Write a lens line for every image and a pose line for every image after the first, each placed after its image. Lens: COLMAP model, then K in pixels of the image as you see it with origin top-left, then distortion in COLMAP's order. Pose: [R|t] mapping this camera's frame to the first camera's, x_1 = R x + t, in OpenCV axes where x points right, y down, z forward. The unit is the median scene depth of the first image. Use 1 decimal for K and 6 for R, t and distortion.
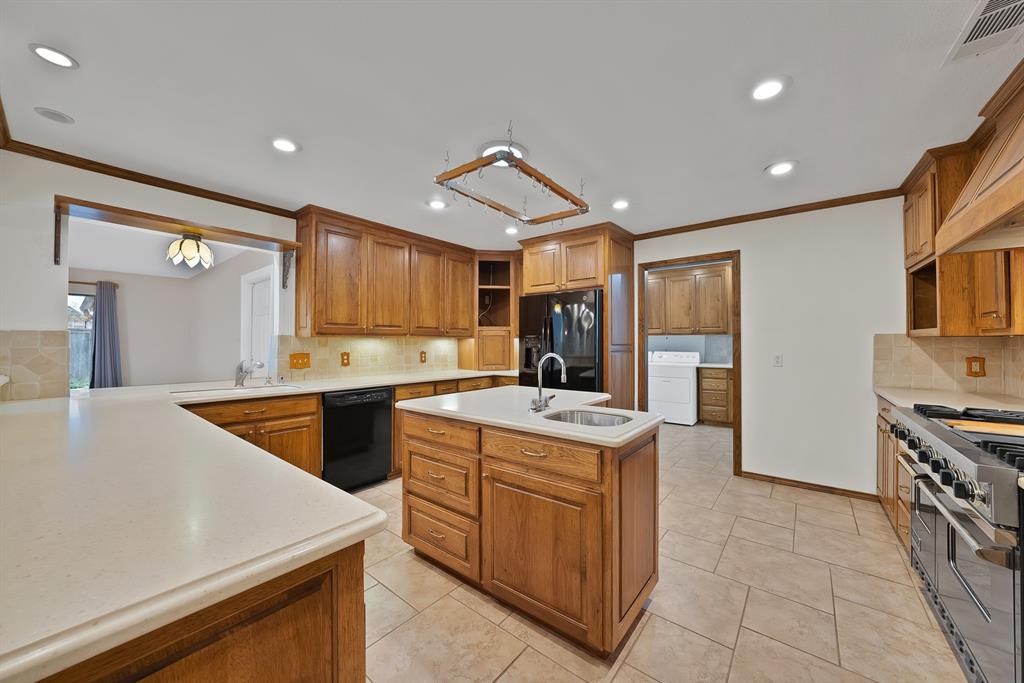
lens RADIAL K [[369.1, 0, 505.8], [0, 369.1, 335.8], [0, 0, 1]] dist [-0.018110, 0.002418]
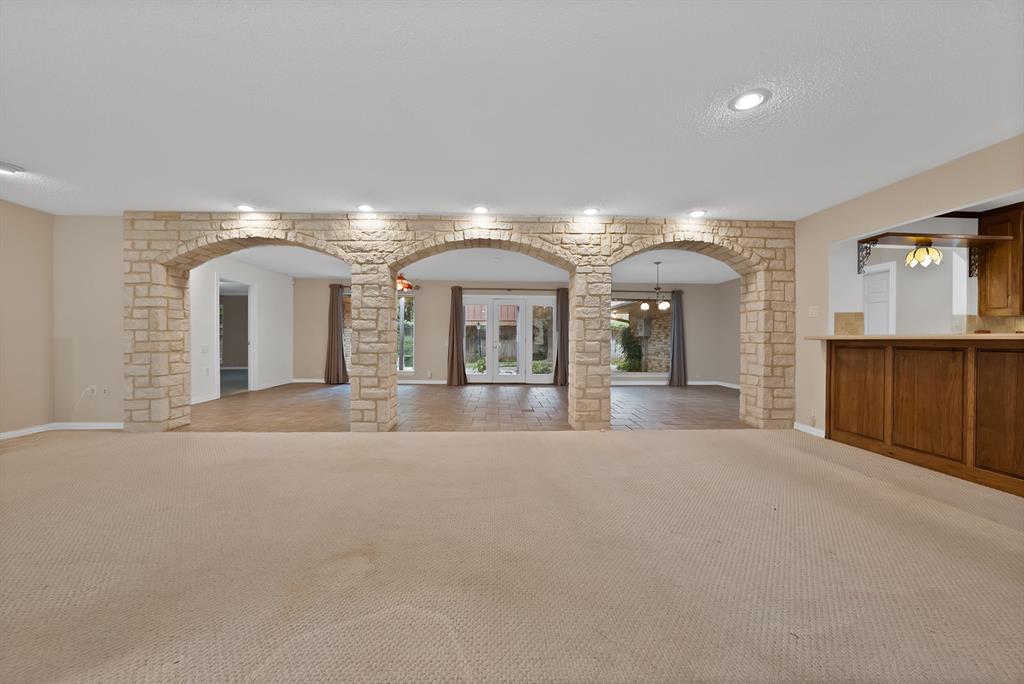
lens RADIAL K [[377.2, 0, 514.3], [0, 377.2, 341.8], [0, 0, 1]] dist [-0.009039, 0.000516]
pose [[0.682595, 0.011951, -0.730700, -0.666444], [0.002361, 0.999825, 0.018559, 0.055502], [0.730793, -0.014394, 0.682447, -0.882049]]
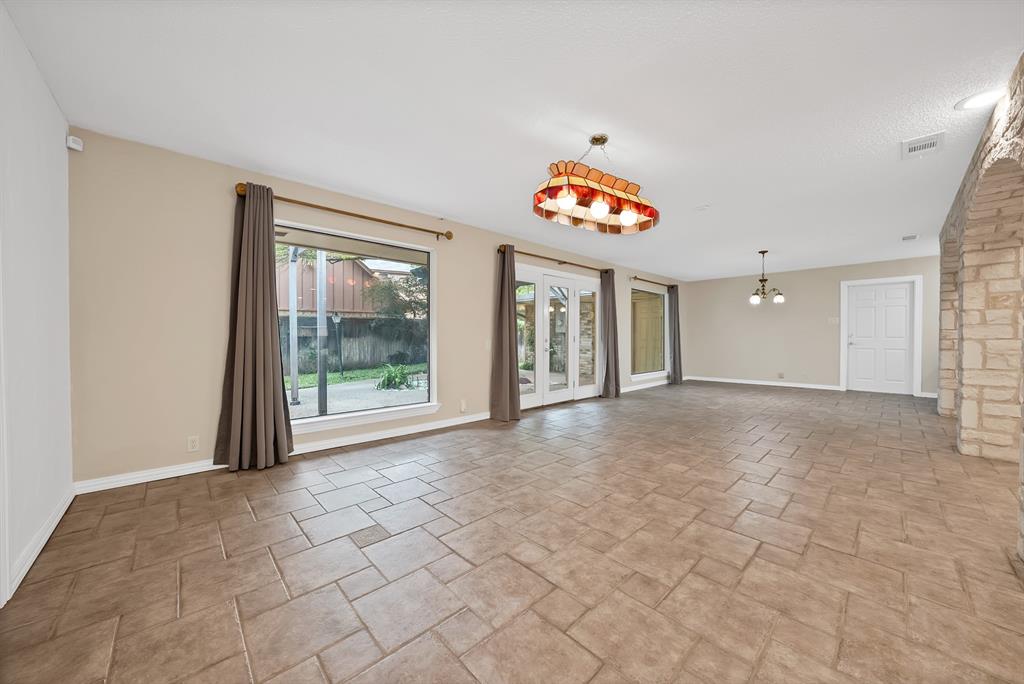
lens RADIAL K [[369.1, 0, 514.6], [0, 369.1, 337.6], [0, 0, 1]] dist [-0.018110, 0.002418]
pose [[0.993466, 0.005015, -0.114022, -2.466892], [-0.002728, 0.999792, 0.020209, 0.053146], [0.114099, -0.019765, 0.993273, -0.841519]]
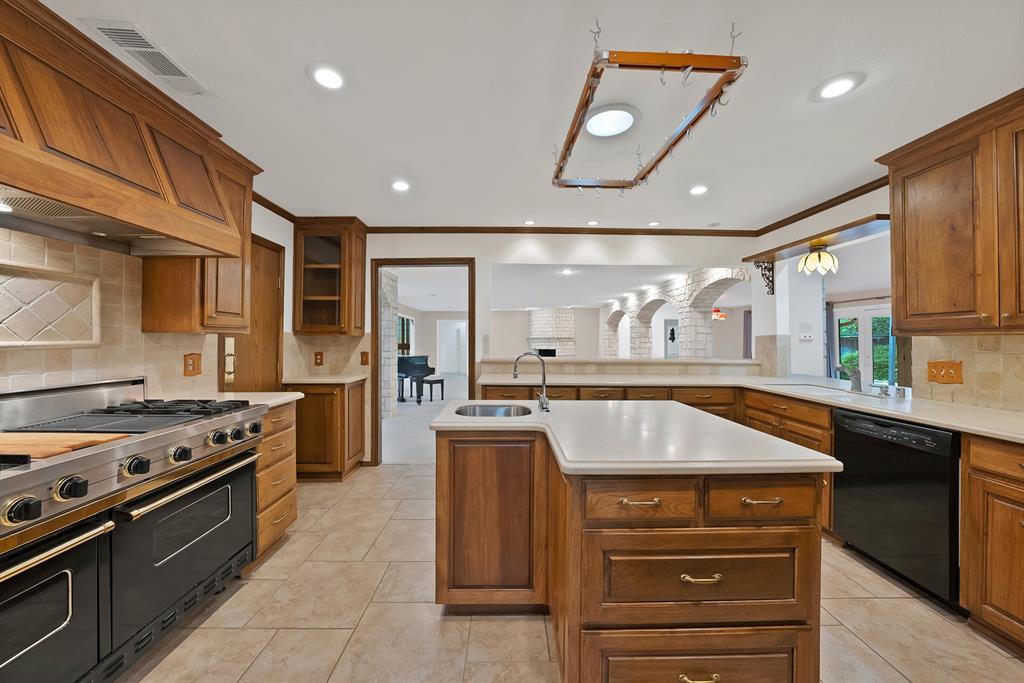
lens RADIAL K [[369.1, 0, 506.2], [0, 369.1, 336.8], [0, 0, 1]] dist [-0.018110, 0.002418]
pose [[-0.758085, -0.010292, -0.652075, 0.449399], [0.005217, 0.999748, -0.021845, 0.013983], [0.652135, -0.019962, -0.757840, 0.918735]]
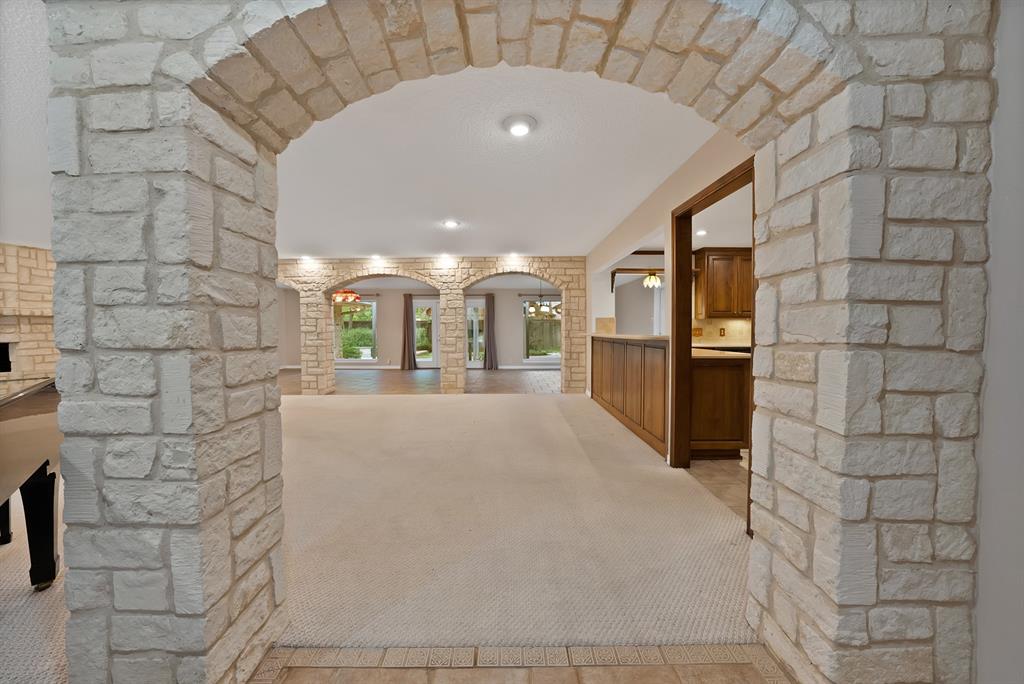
lens RADIAL K [[369.1, 0, 513.4], [0, 369.1, 340.1], [0, 0, 1]] dist [-0.018110, 0.002418]
pose [[0.646260, 0.021002, -0.762828, 0.232787], [0.013989, 0.999127, 0.039359, 0.021239], [0.762989, -0.036108, 0.645402, -0.831318]]
